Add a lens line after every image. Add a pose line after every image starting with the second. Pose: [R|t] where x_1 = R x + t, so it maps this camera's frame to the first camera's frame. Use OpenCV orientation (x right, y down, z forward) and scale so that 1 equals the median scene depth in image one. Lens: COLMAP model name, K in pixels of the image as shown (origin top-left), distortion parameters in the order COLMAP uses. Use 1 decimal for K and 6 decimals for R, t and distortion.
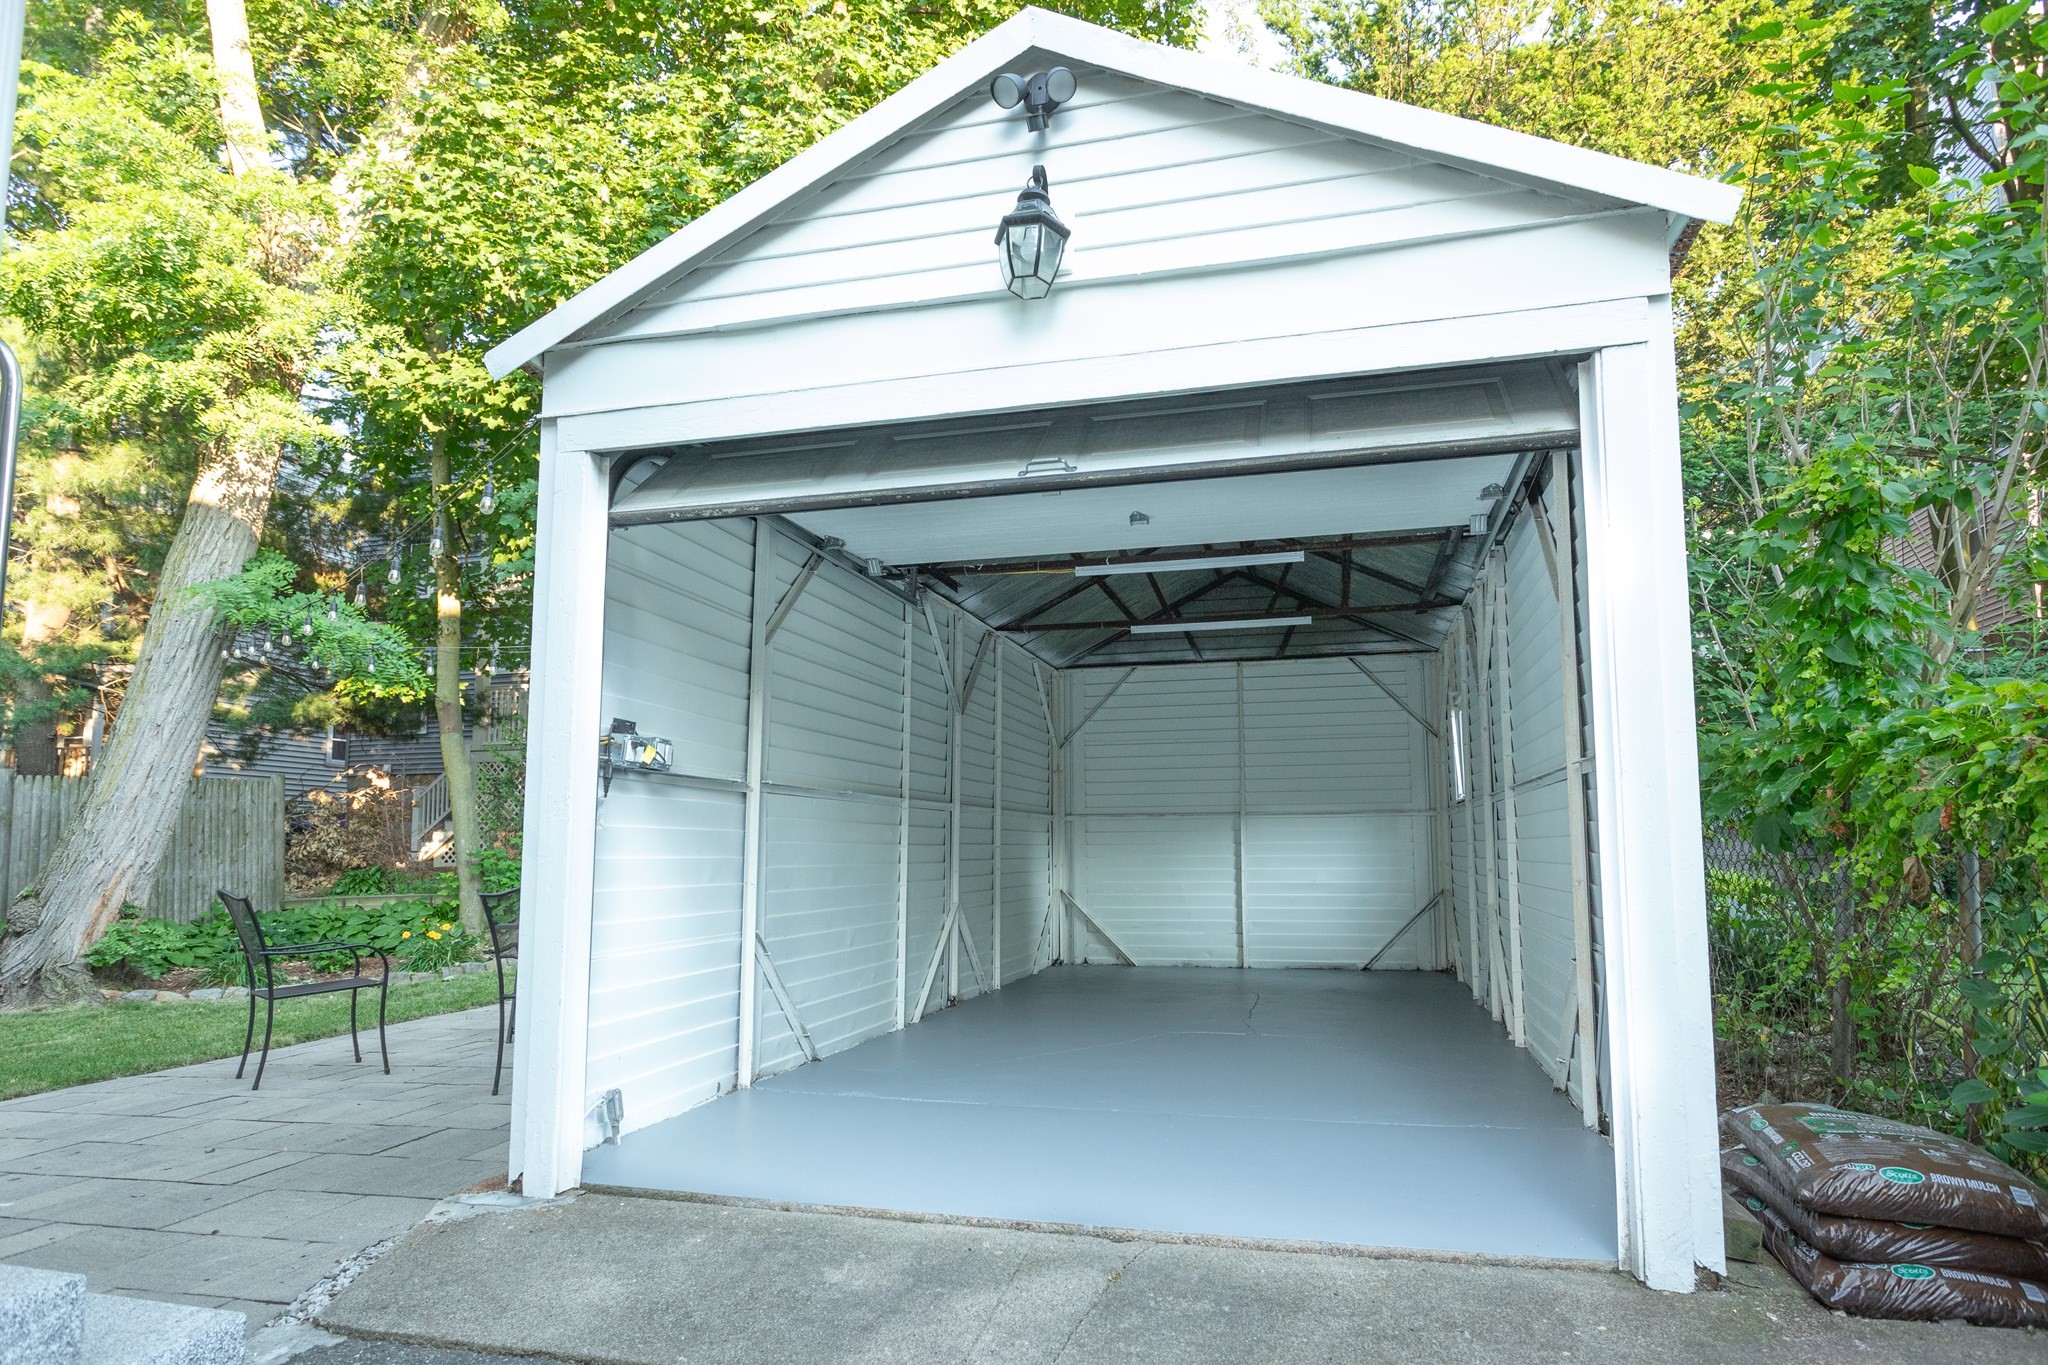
lens RADIAL K [[1080.7, 0, 1023.1], [0, 1080.7, 682.7], [0, 0, 1]] dist [-0.002755, 0.006128]
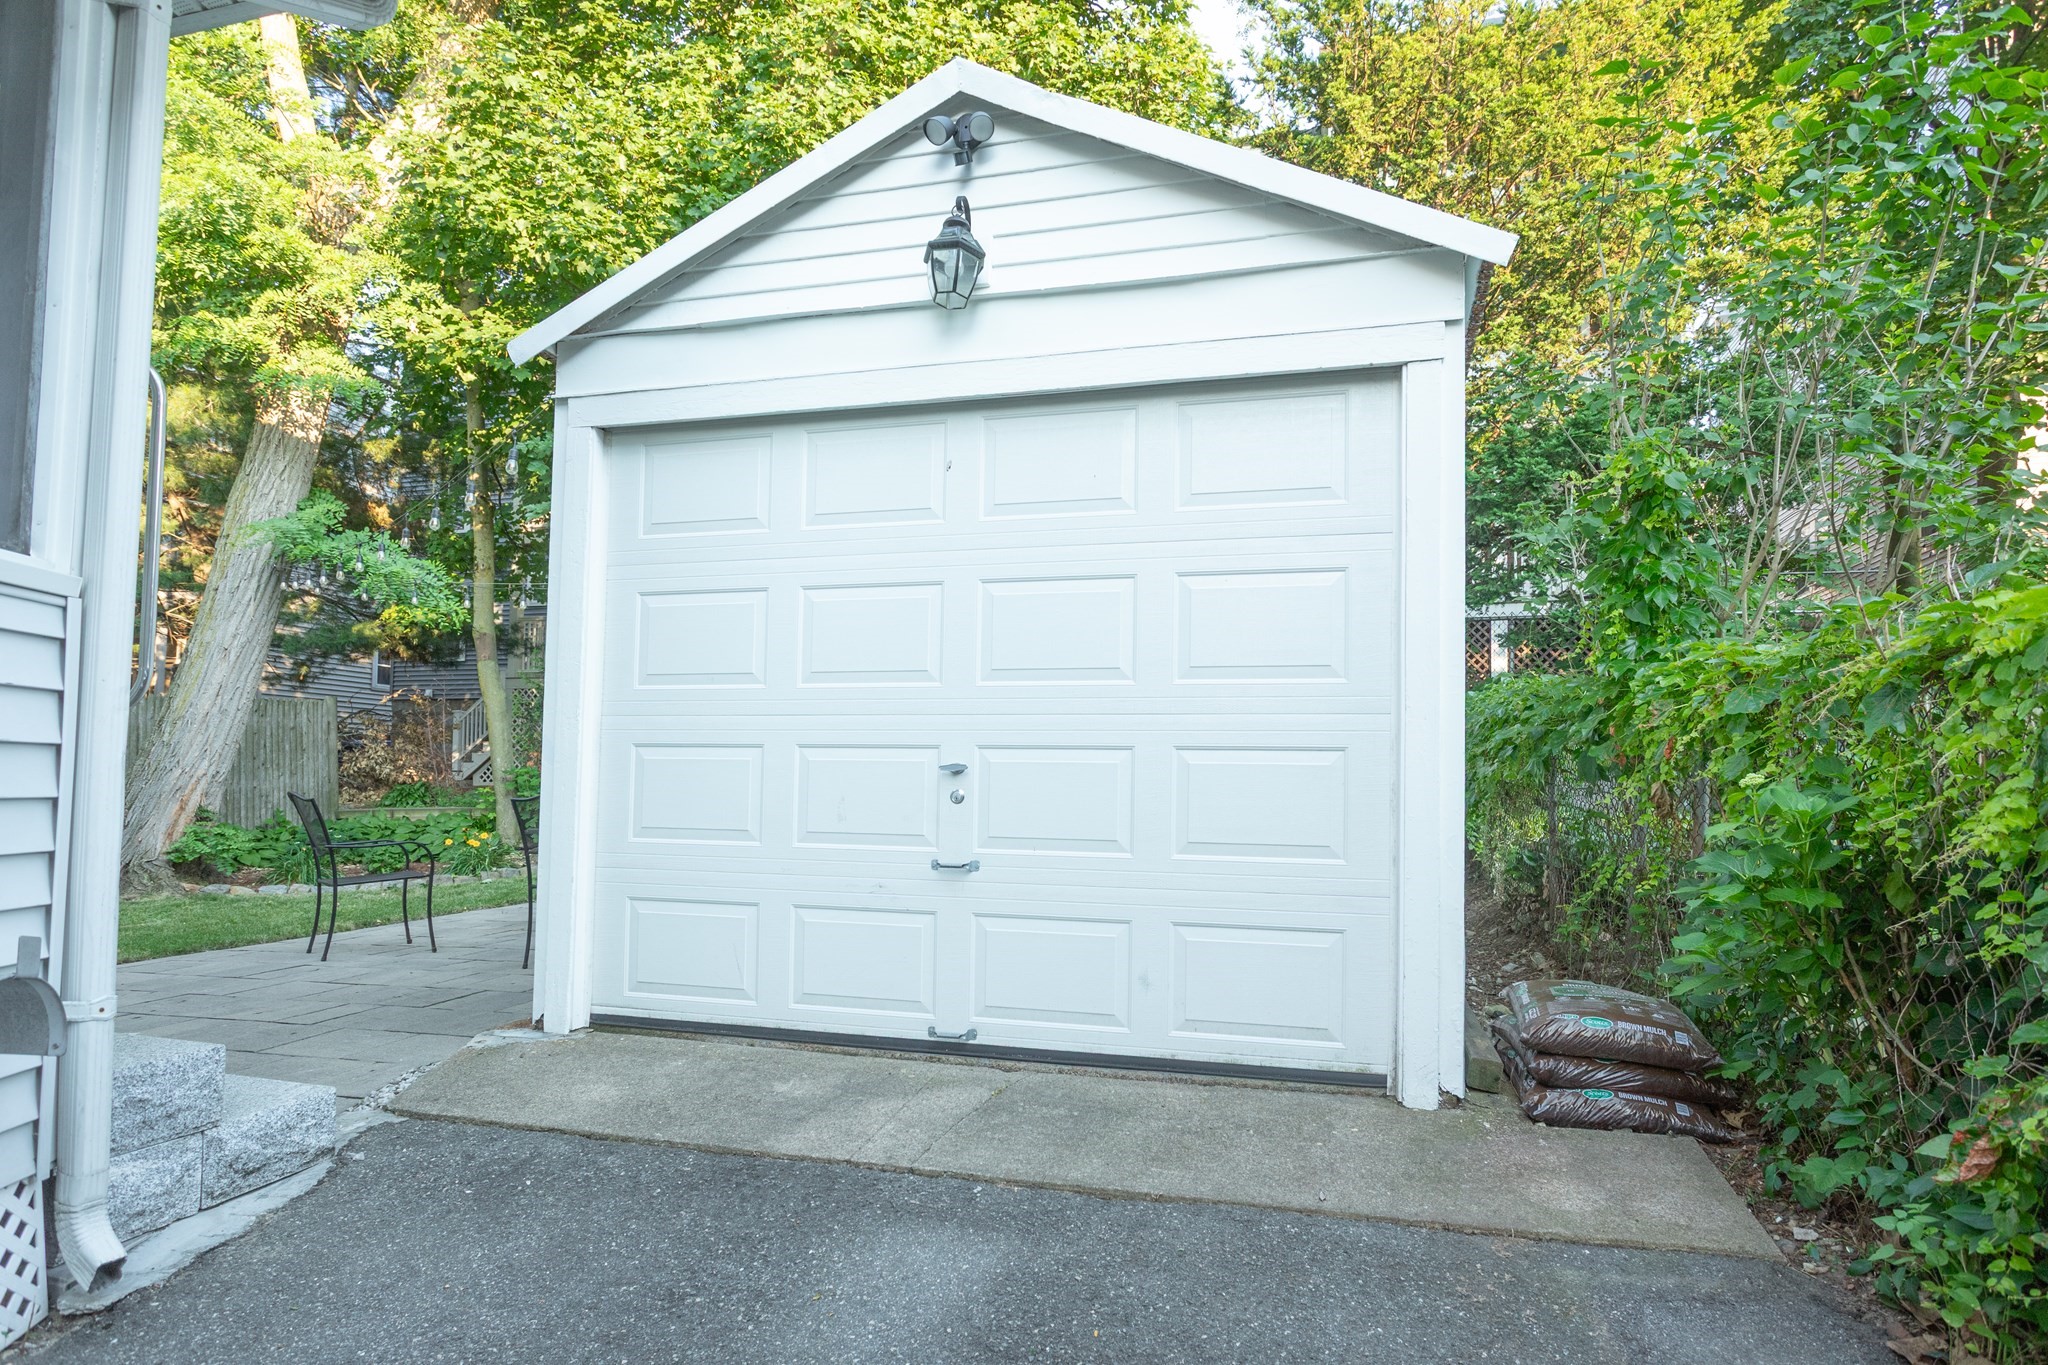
lens RADIAL K [[1080.7, 0, 1031.6], [0, 1080.7, 682.1], [0, 0, 1]] dist [-0.002755, 0.006128]
pose [[0.999585, 0.018878, -0.021781, 0.061244], [-0.017628, 0.998261, 0.056247, -0.004160], [0.022805, -0.055840, 0.998179, -0.107516]]
